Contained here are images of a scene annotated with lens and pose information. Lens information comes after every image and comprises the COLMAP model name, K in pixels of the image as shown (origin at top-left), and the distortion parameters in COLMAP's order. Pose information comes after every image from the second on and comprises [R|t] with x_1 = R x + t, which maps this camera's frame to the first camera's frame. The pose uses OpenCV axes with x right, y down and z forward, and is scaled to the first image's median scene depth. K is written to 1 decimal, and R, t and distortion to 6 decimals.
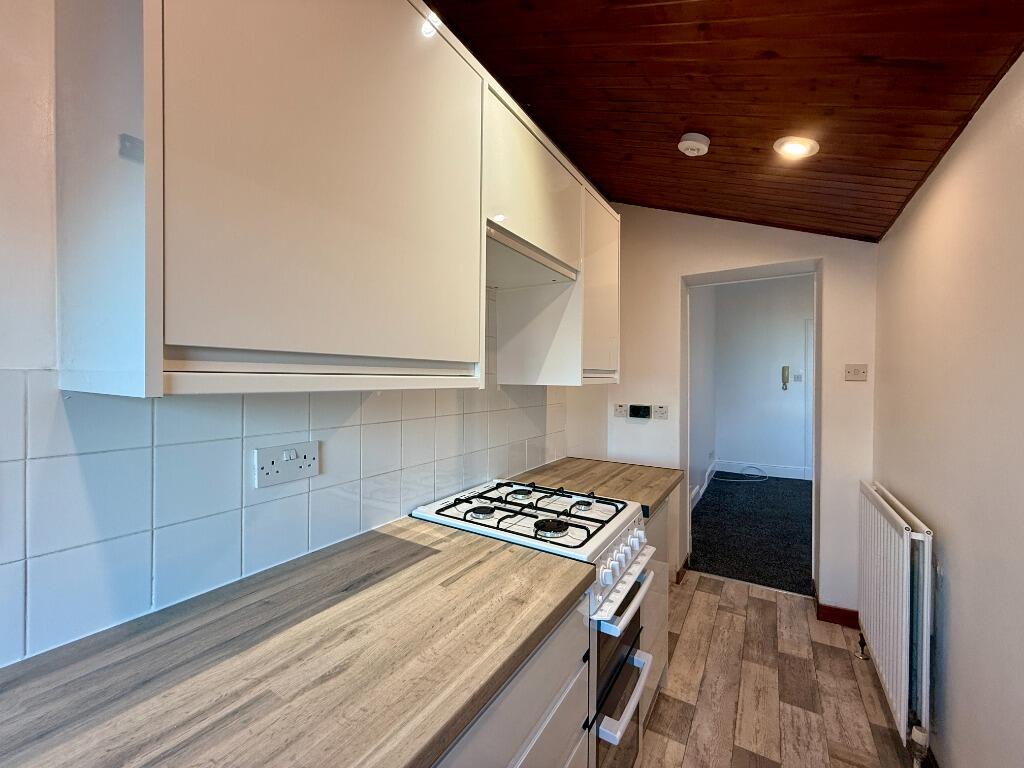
lens RADIAL K [[409.1, 0, 509.4], [0, 409.1, 380.7], [0, 0, 1]] dist [0.000014, 0.000186]
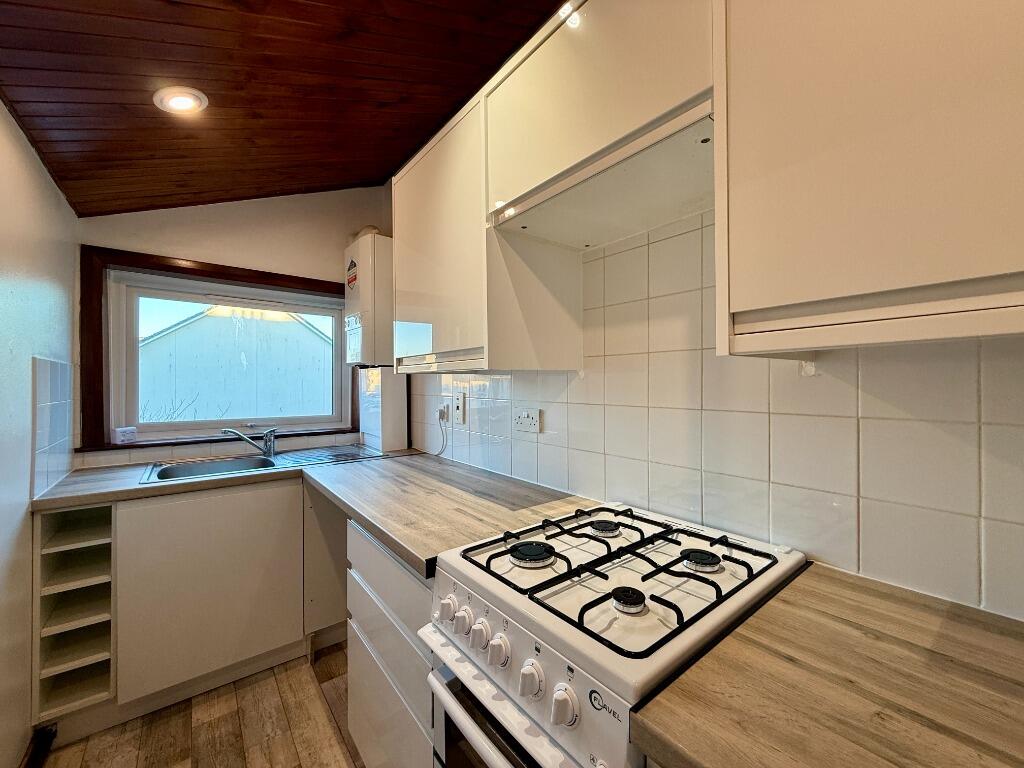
lens RADIAL K [[409.1, 0, 508.1], [0, 409.1, 384.1], [0, 0, 1]] dist [0.000014, 0.000186]
pose [[-0.333554, -0.001967, -0.942729, 0.958531], [-0.000981, 0.999998, -0.001739, 0.062237], [0.942730, 0.000345, -0.333556, 1.415312]]
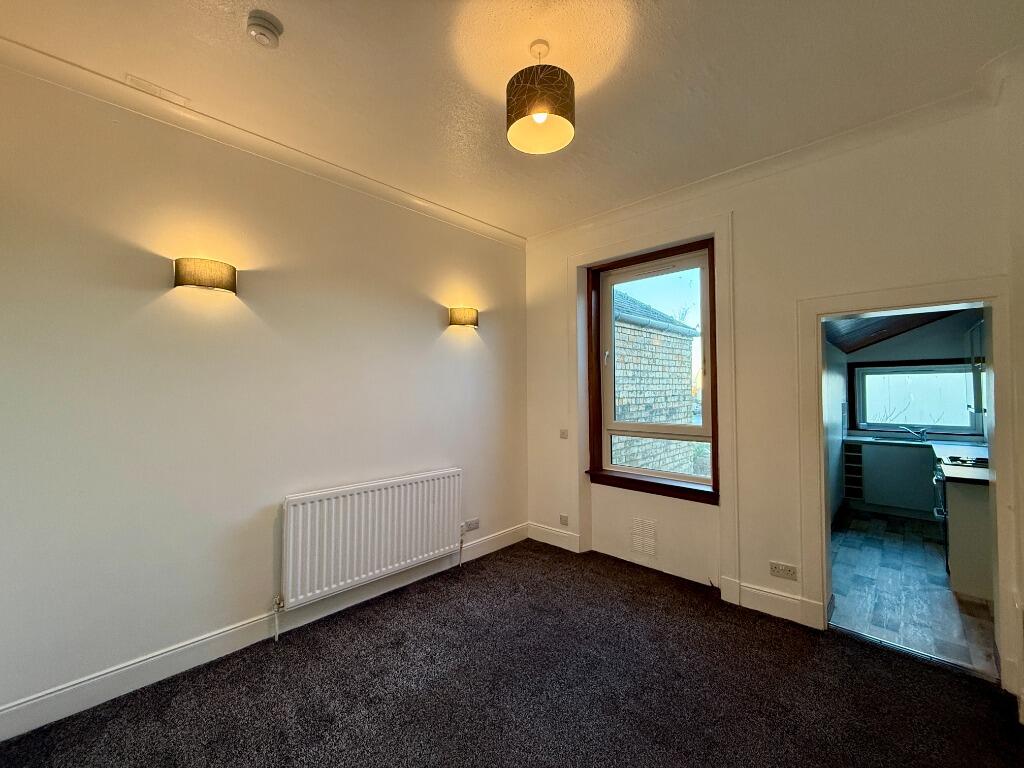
lens RADIAL K [[409.1, 0, 510.1], [0, 409.1, 379.3], [0, 0, 1]] dist [0.000014, 0.000186]
pose [[-0.979106, 0.013111, 0.202925, 3.228716], [0.007739, 0.999599, -0.027244, -0.212848], [-0.203201, -0.025104, -0.978815, 5.383181]]
